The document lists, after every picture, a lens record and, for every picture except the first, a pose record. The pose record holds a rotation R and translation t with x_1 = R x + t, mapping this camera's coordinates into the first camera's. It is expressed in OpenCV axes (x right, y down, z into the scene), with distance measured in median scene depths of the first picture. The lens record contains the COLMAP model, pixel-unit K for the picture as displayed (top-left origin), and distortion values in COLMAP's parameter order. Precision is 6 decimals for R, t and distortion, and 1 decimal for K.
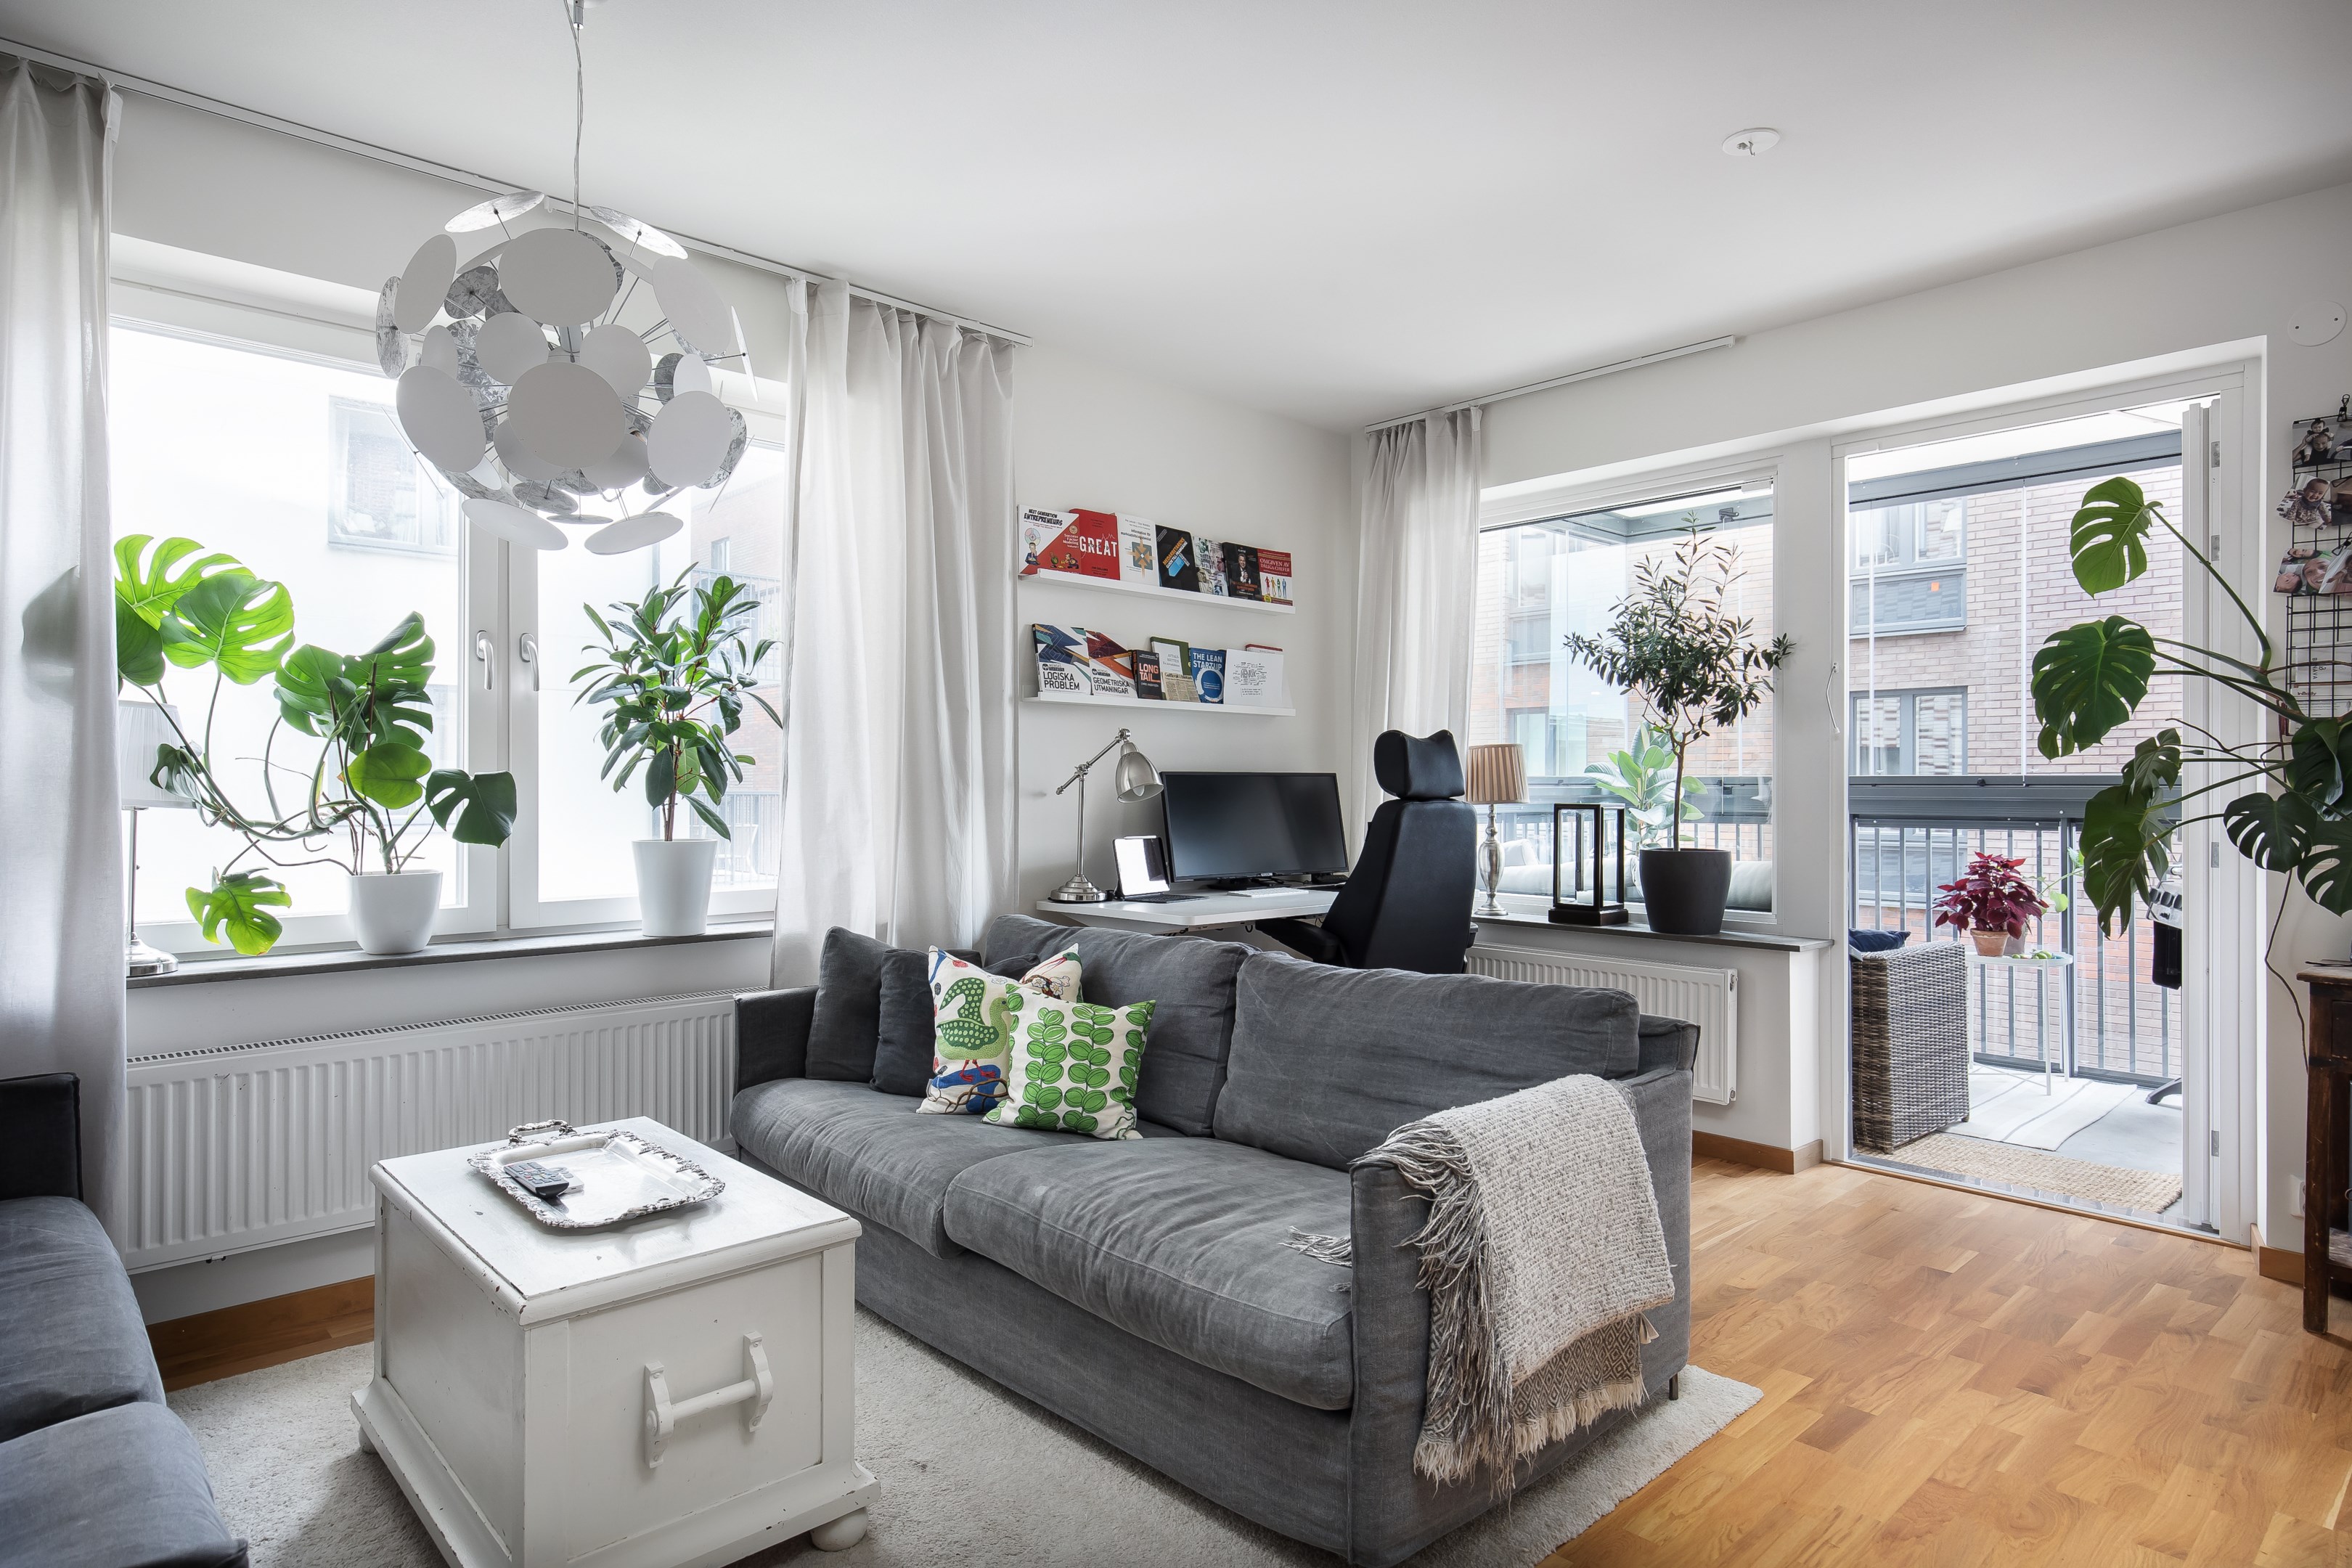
lens RADIAL K [[1334.9, 0, 1176.6], [0, 1334.9, 778.6], [0, 0, 1]] dist [0.014564, -0.004978]
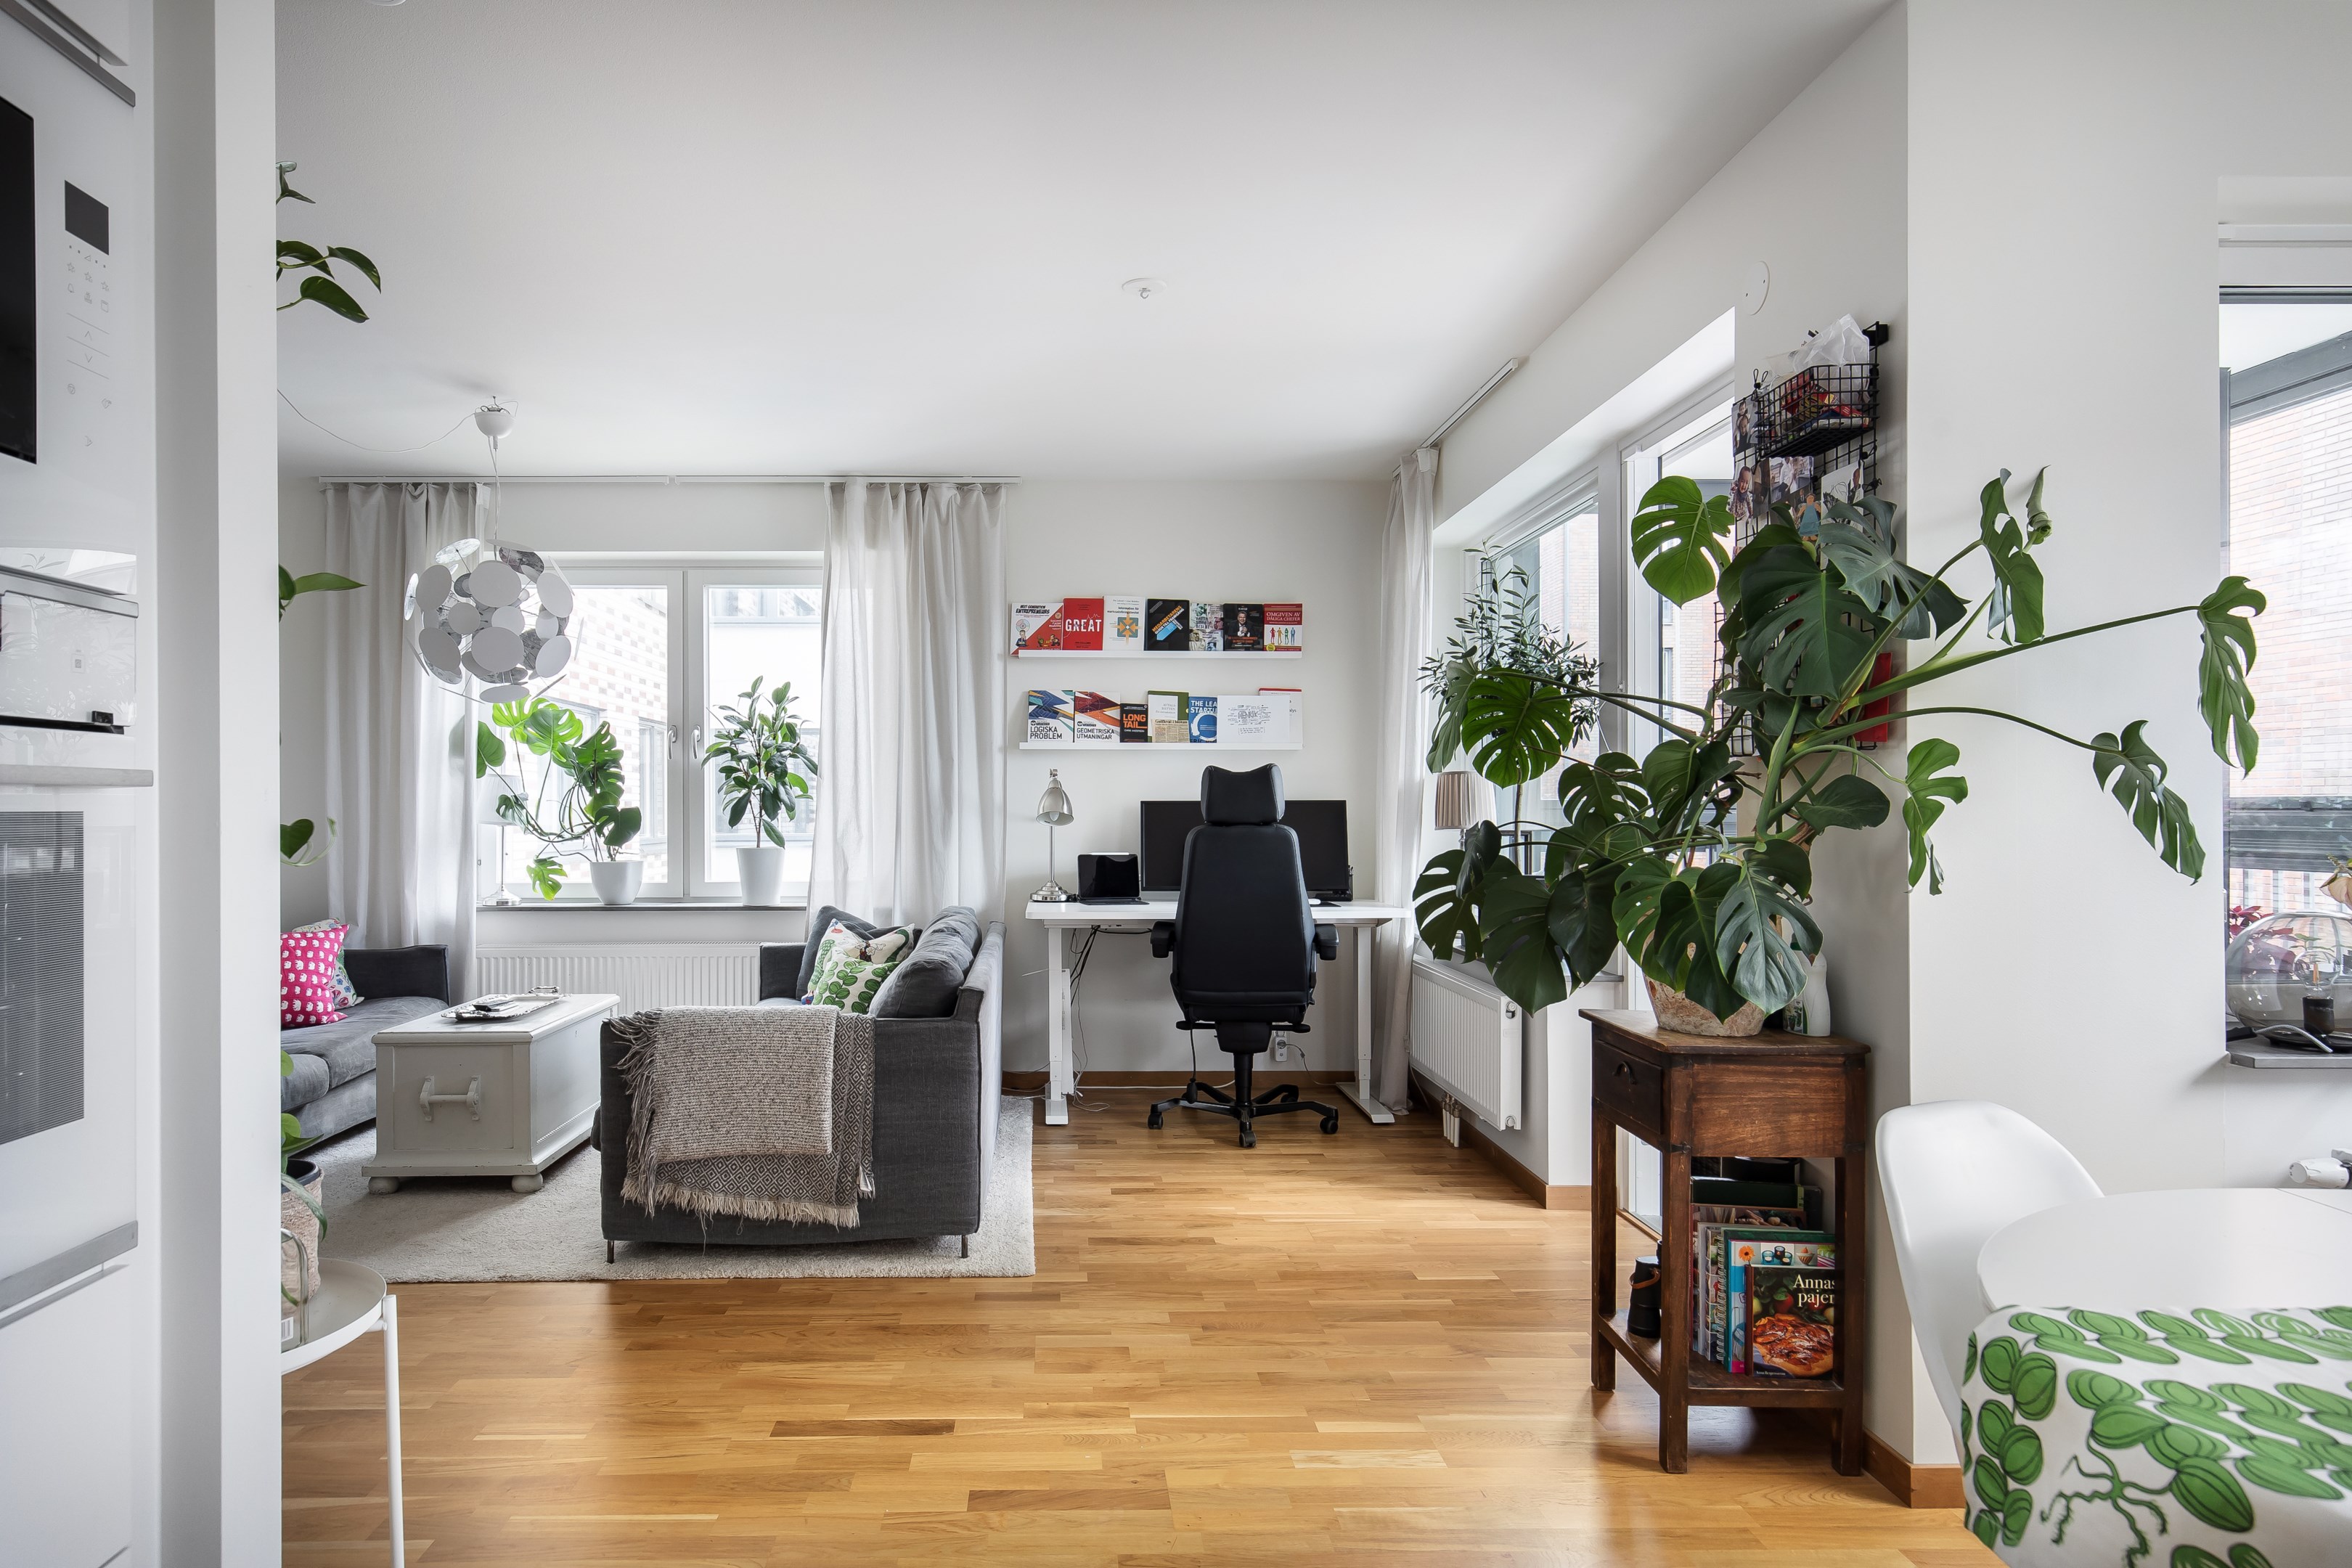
lens RADIAL K [[1334.9, 0, 1009.6], [0, 1334.9, 802.7], [0, 0, 1]] dist [0.014564, -0.004978]
pose [[0.731429, -0.006559, -0.681886, 0.769184], [0.007796, 0.999969, -0.001257, -0.002897], [0.681873, -0.004397, 0.731457, 0.014796]]
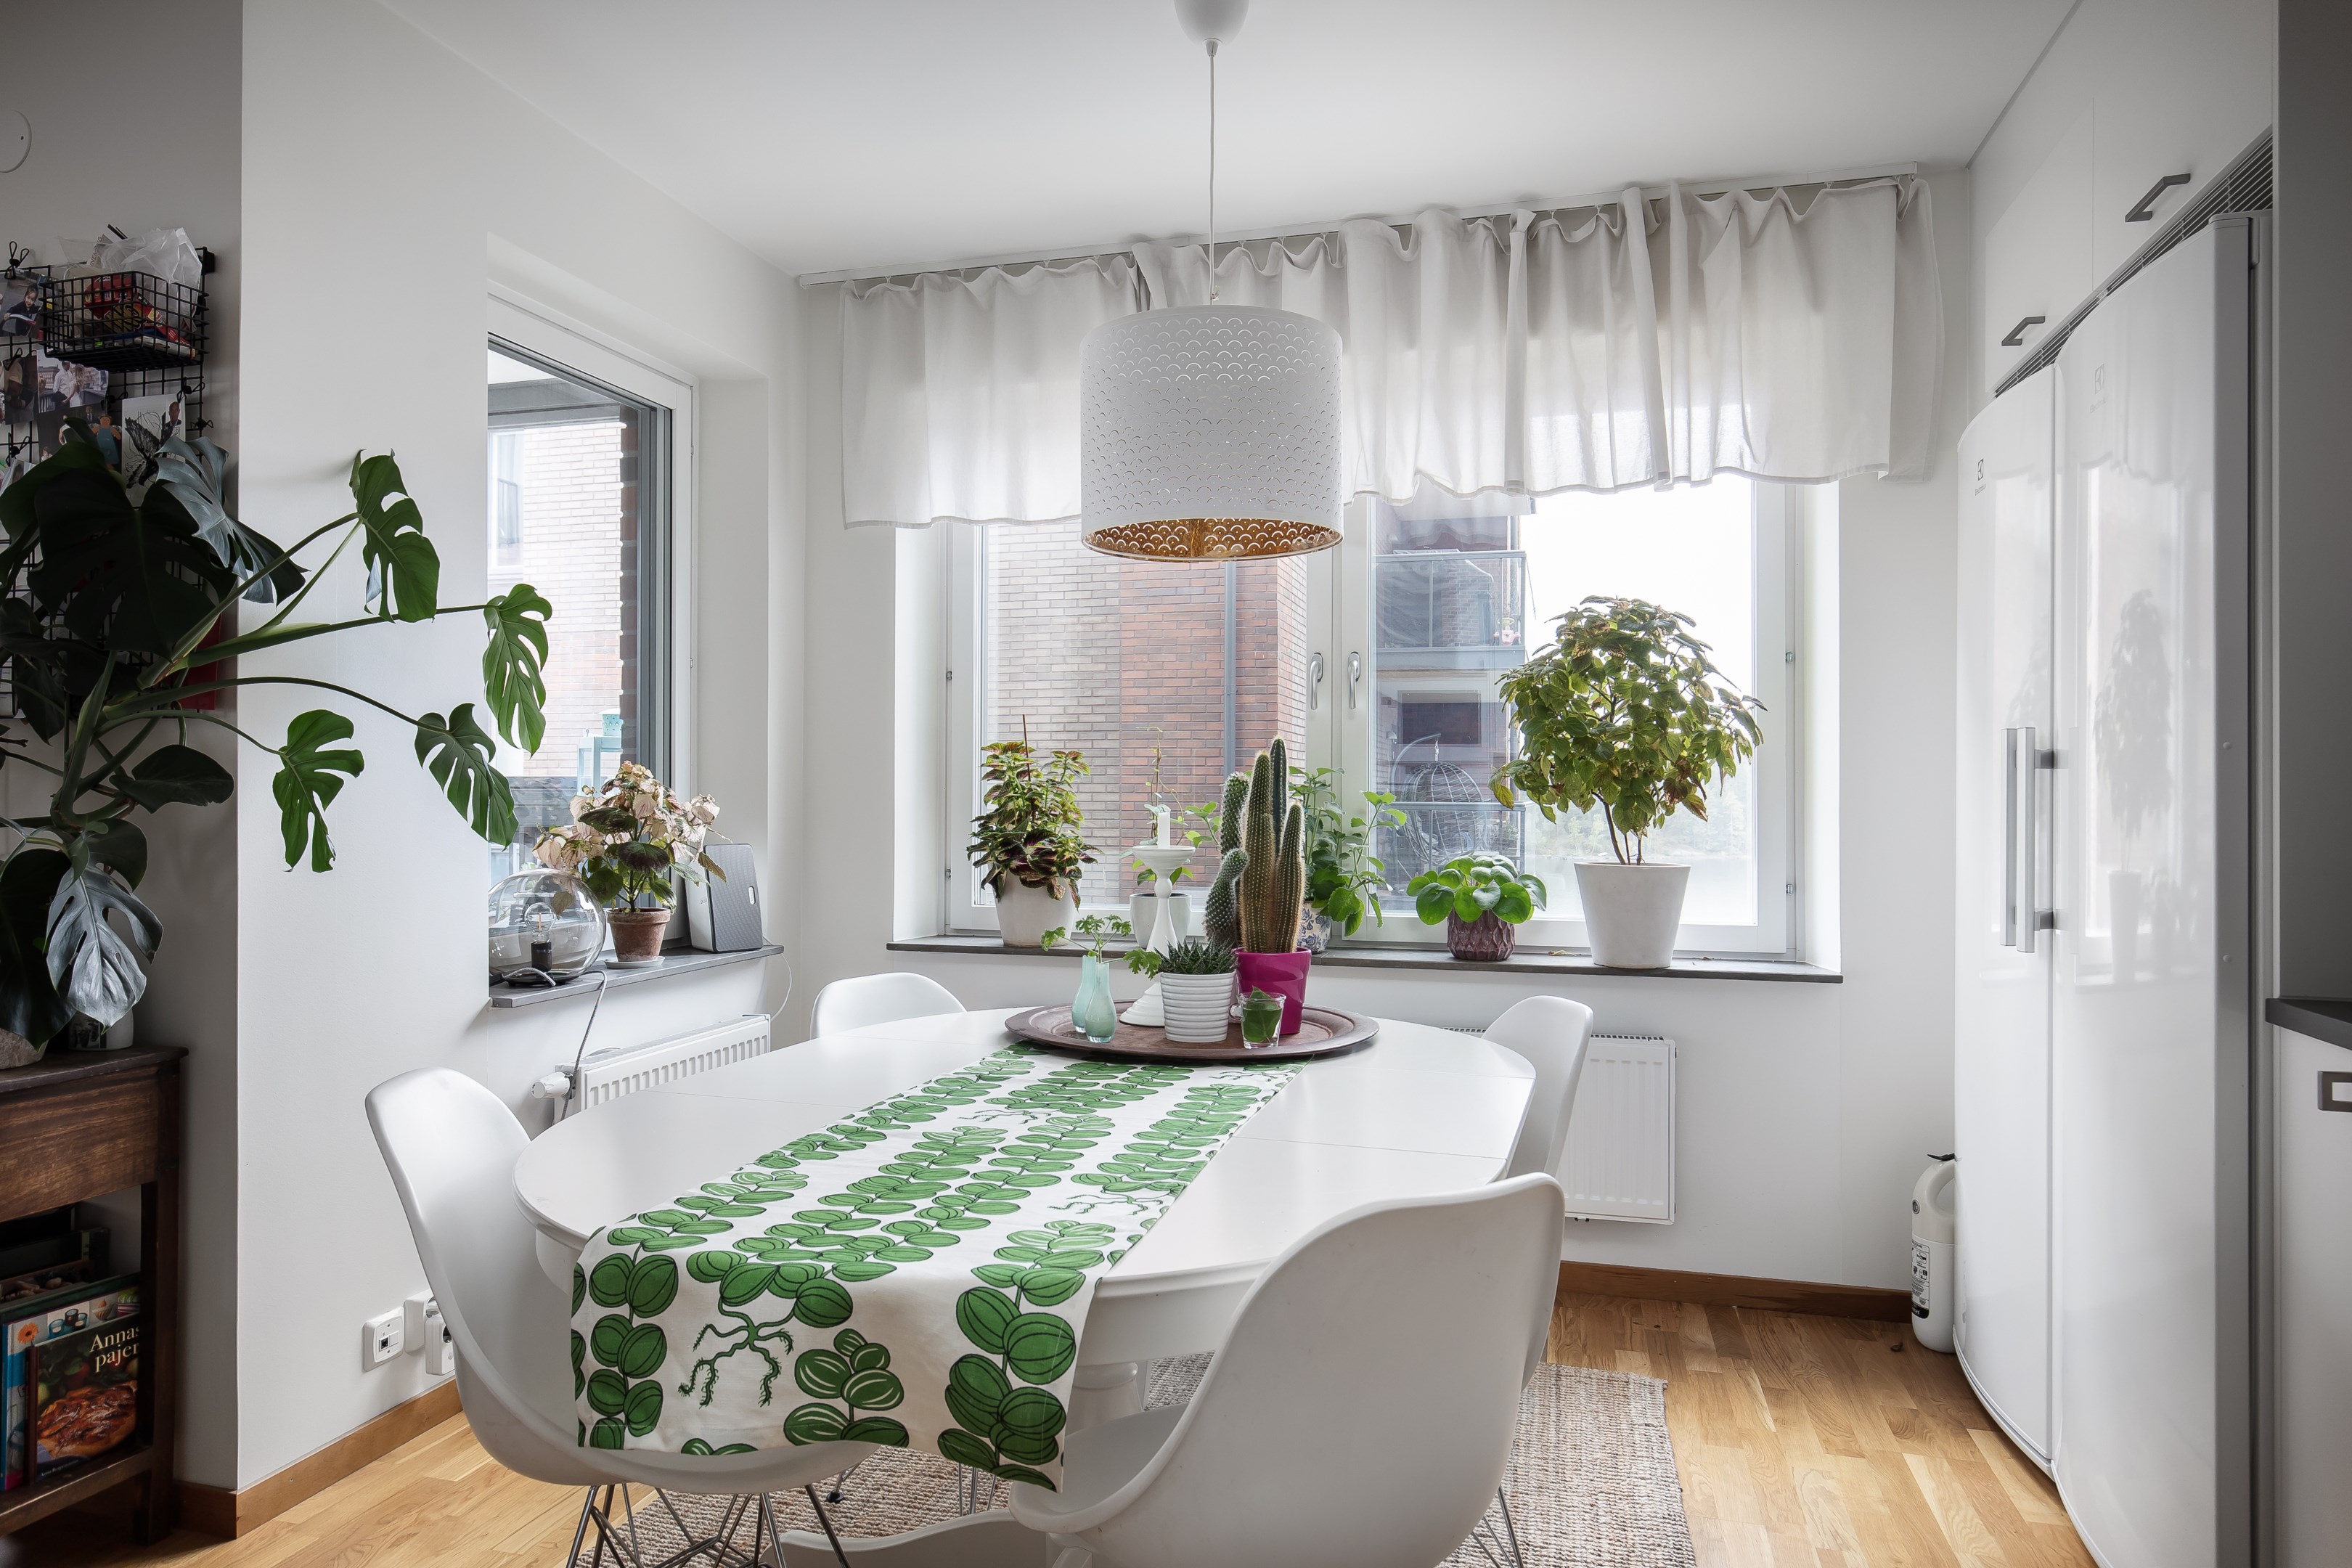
lens RADIAL K [[1459.2, 0, 1187.0], [0, 1459.2, 771.7], [0, 0, 1]] dist [0.001471, -0.003175]
pose [[0.841129, 0.004622, 0.540814, 0.671176], [-0.001715, 0.999981, -0.005878, -0.000173], [-0.540832, 0.004017, 0.841121, 0.007458]]
